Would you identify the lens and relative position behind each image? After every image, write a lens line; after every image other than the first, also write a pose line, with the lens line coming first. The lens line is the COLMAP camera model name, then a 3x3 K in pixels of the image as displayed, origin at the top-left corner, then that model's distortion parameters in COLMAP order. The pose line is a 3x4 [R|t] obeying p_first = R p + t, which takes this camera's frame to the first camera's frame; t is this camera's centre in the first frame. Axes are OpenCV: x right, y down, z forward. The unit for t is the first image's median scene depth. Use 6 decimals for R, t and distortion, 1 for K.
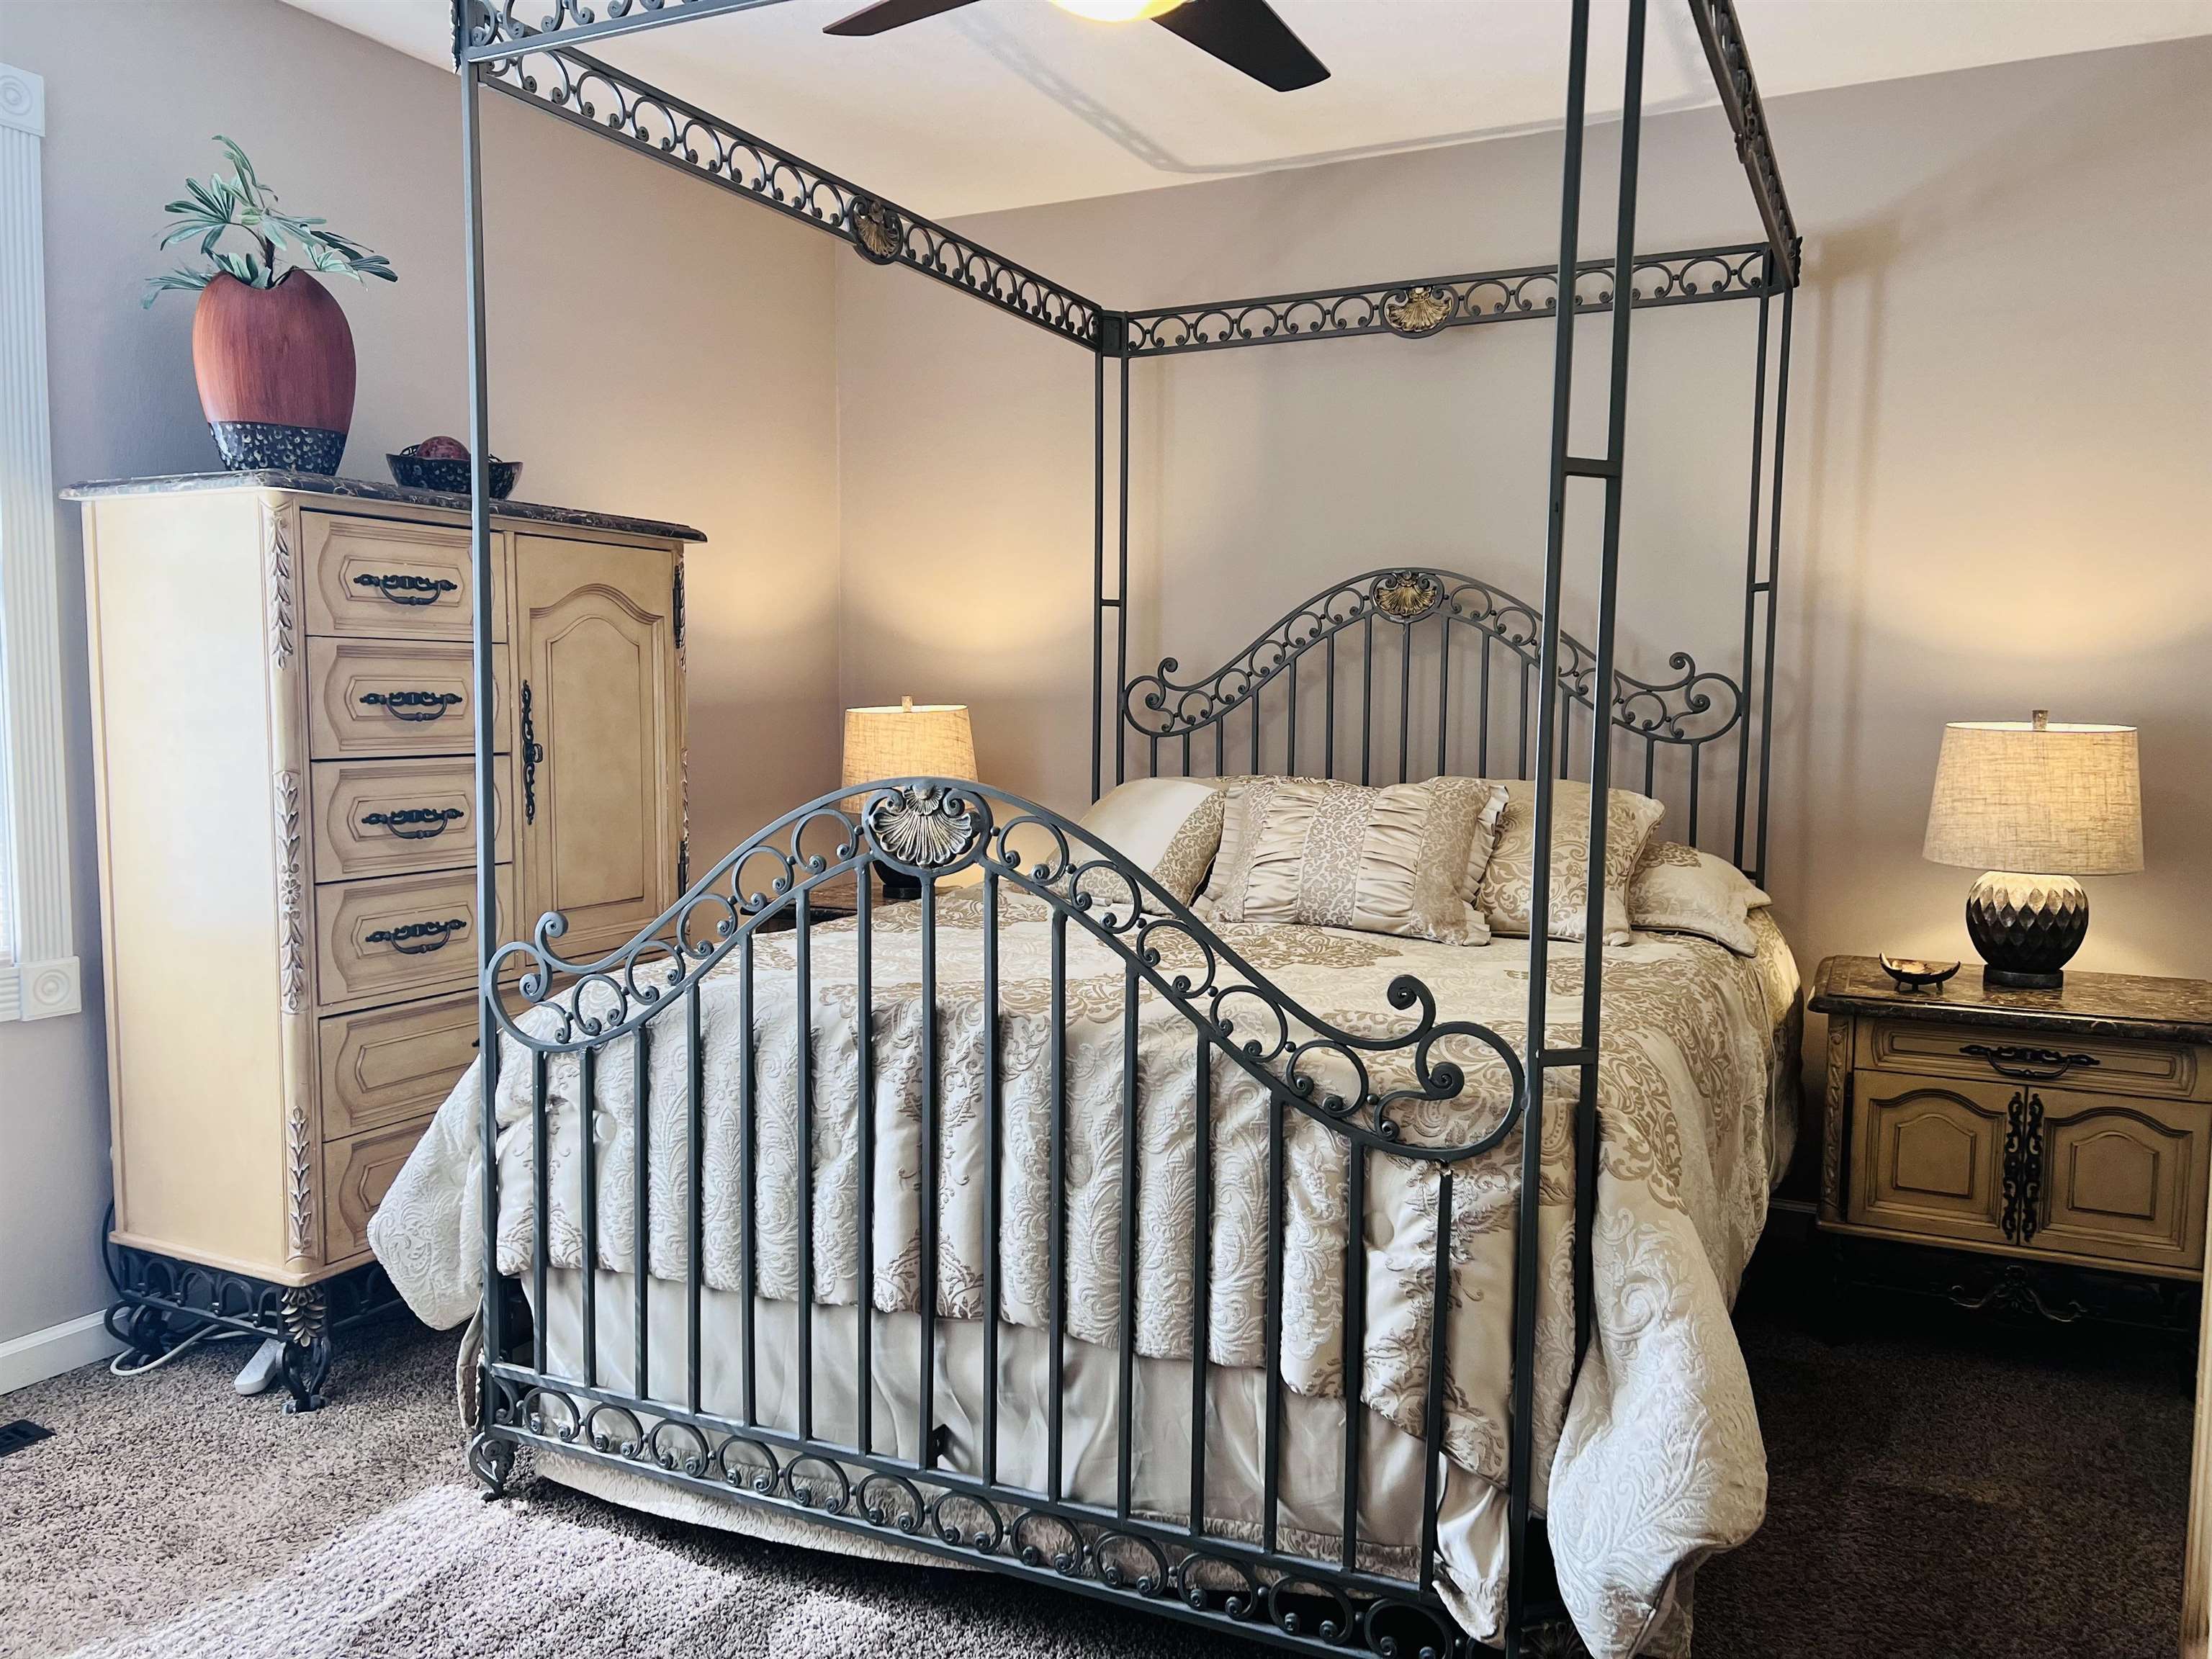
lens RADIAL K [[1651.5, 0, 1106.0], [0, 1651.5, 829.5], [0, 0, 1]] dist [0.094579, -0.118092]
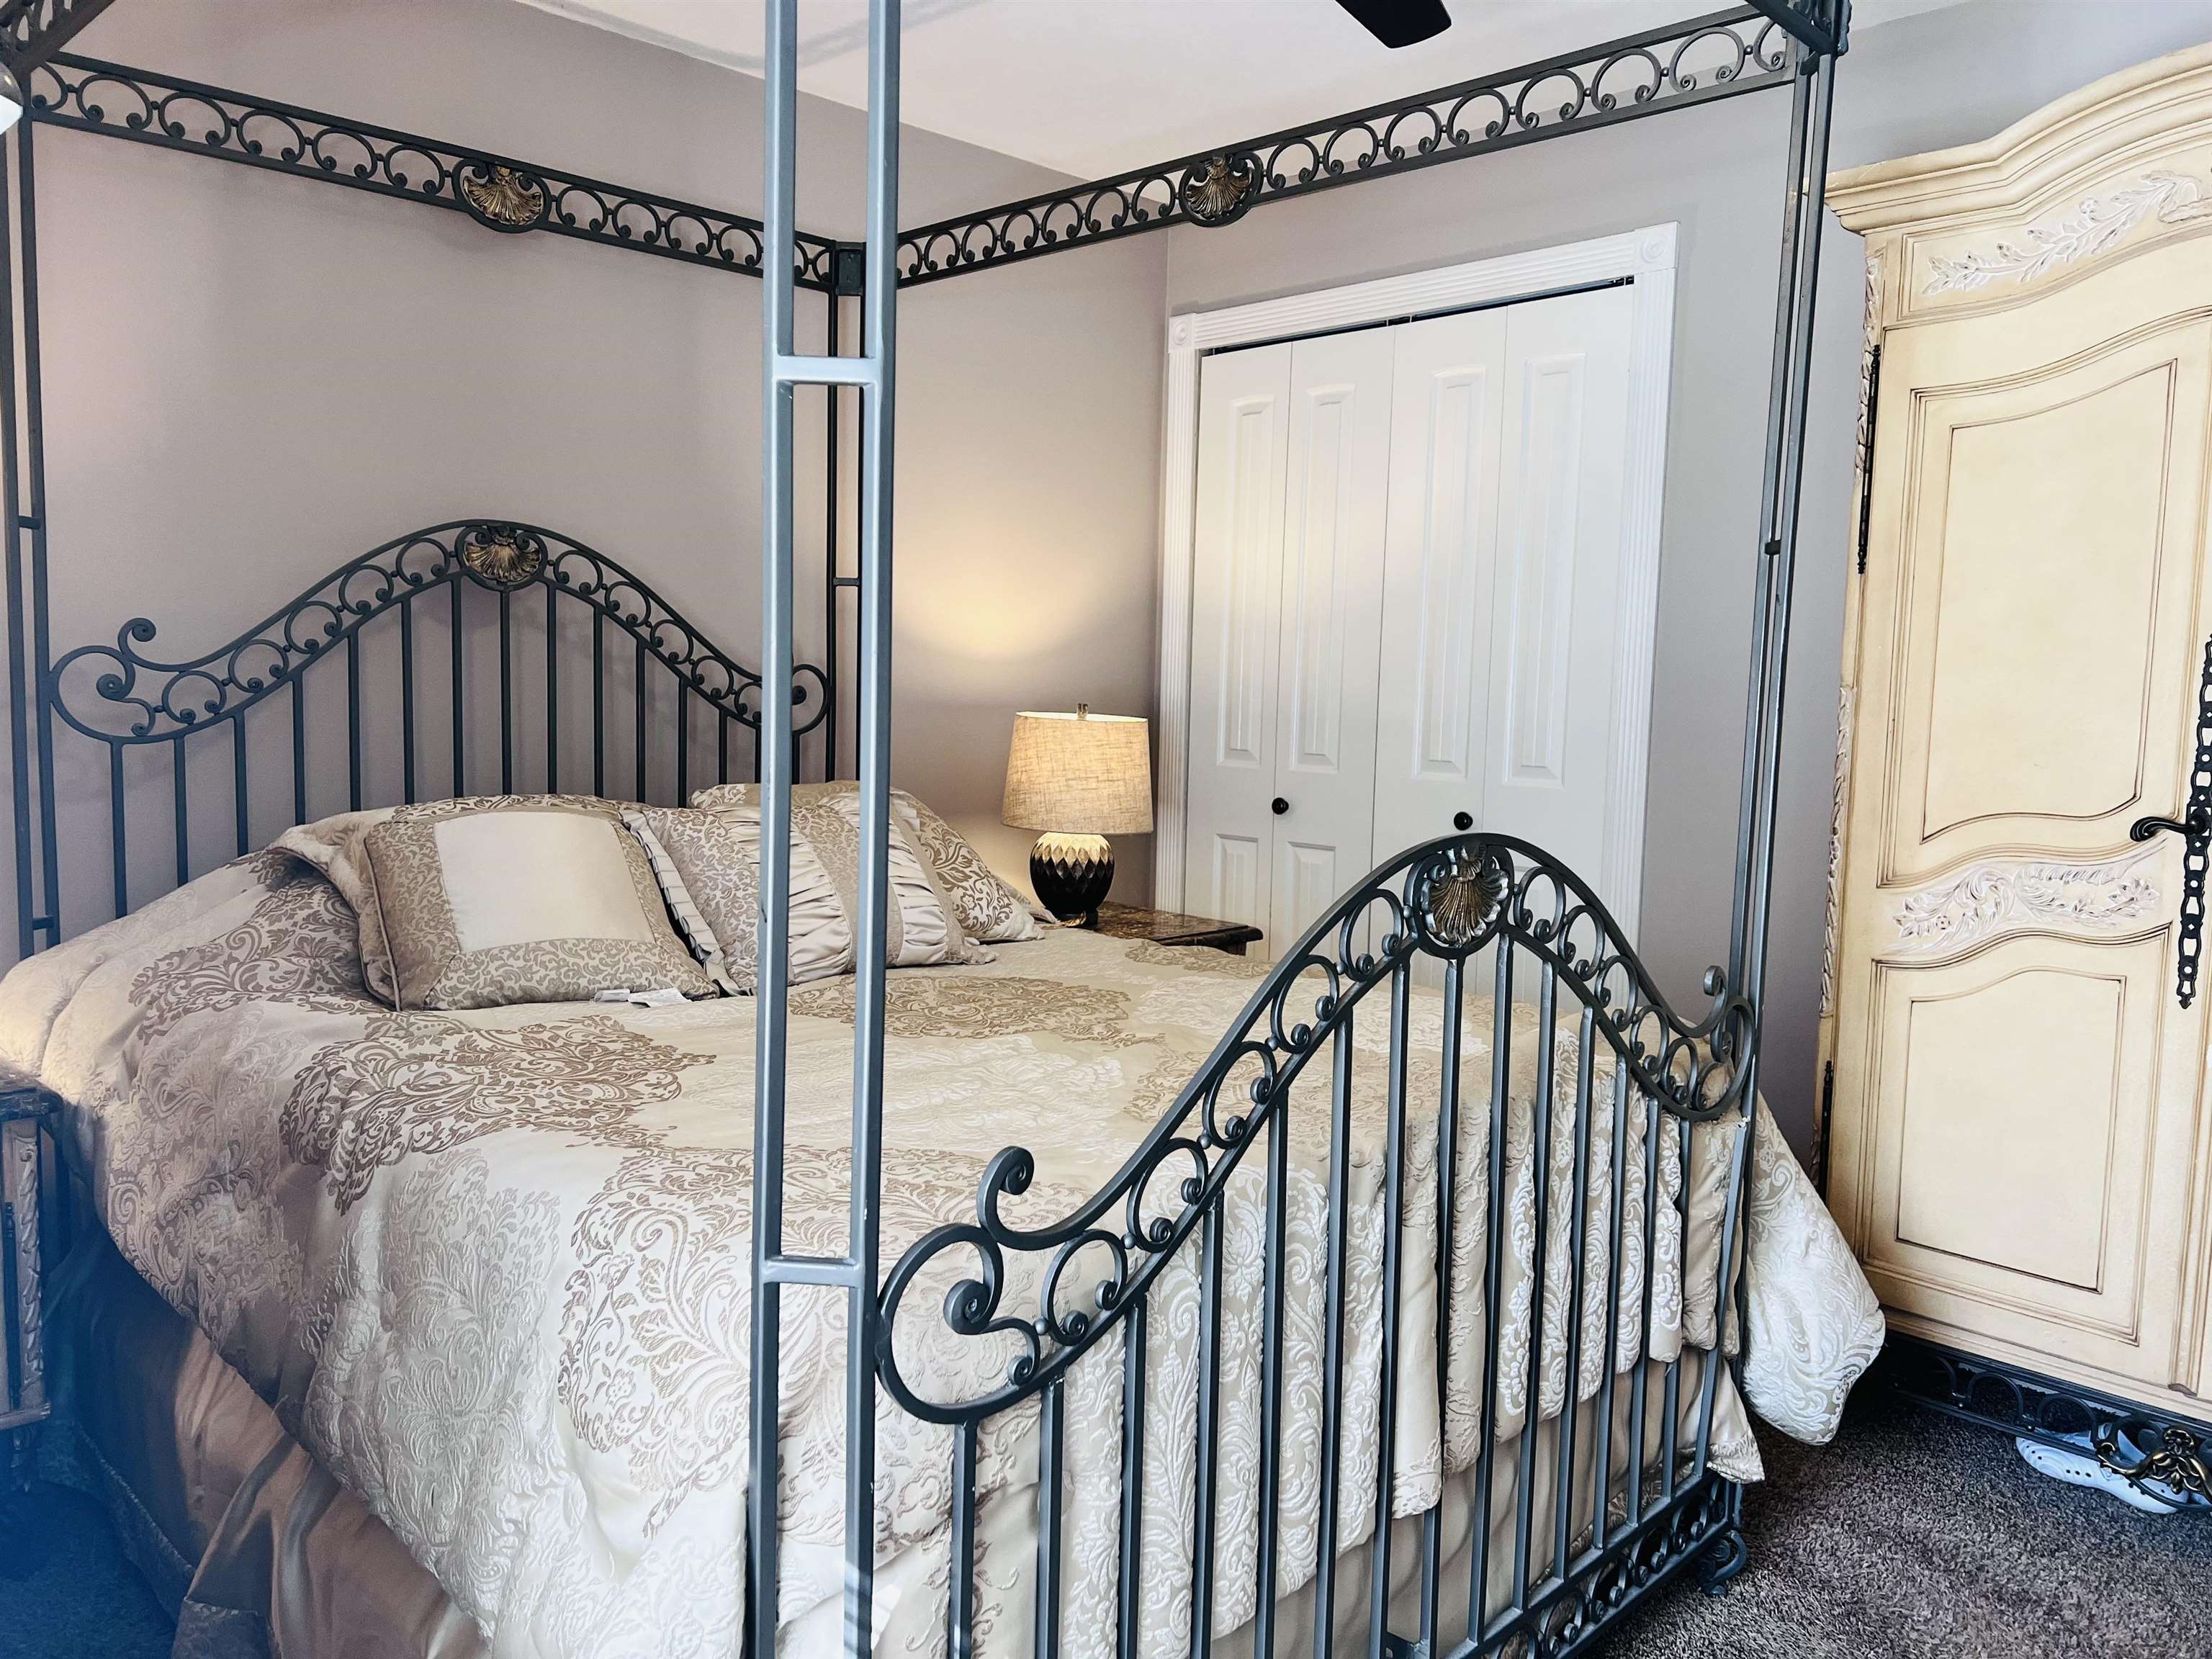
lens RADIAL K [[1651.5, 0, 1106.0], [0, 1651.5, 829.5], [0, 0, 1]] dist [0.094579, -0.118092]
pose [[0.319337, -0.090785, 0.943282, -0.496927], [0.051390, 0.995595, 0.078423, -0.059255], [-0.946247, 0.023432, 0.322596, 0.475427]]
